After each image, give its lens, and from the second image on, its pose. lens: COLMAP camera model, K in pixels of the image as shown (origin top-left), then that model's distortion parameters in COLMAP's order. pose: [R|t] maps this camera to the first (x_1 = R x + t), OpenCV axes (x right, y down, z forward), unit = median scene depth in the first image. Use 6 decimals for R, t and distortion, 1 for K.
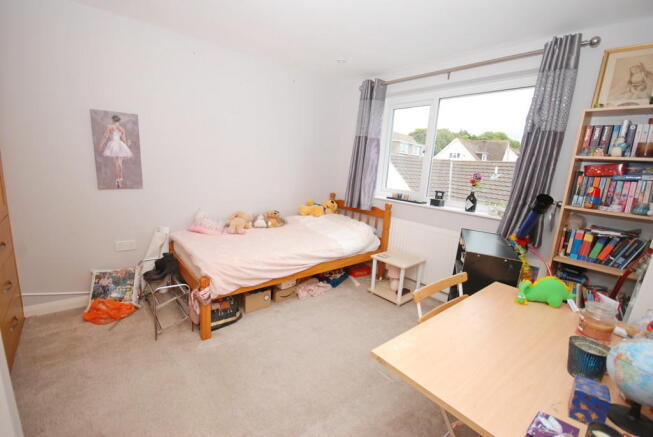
lens RADIAL K [[287.6, 0, 326.5], [0, 287.6, 218.5], [0, 0, 1]] dist [-0.002383, -0.000361]
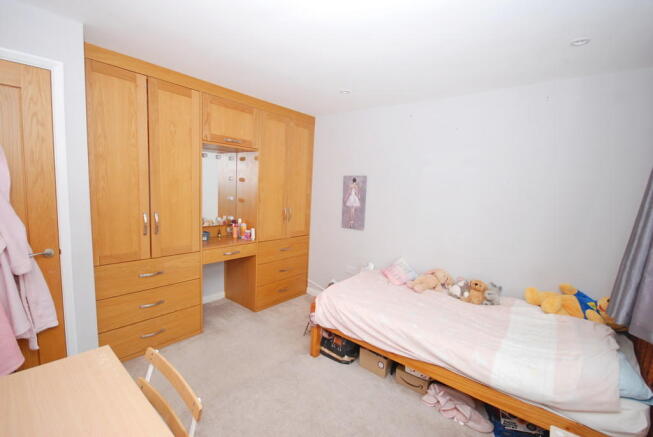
lens RADIAL K [[287.6, 0, 326.5], [0, 287.6, 218.5], [0, 0, 1]] dist [-0.002383, -0.000361]
pose [[0.180840, 0.055992, -0.981917, 0.640021], [-0.224650, 0.974336, 0.014186, -0.146149], [0.957512, 0.218022, 0.188778, 0.616971]]
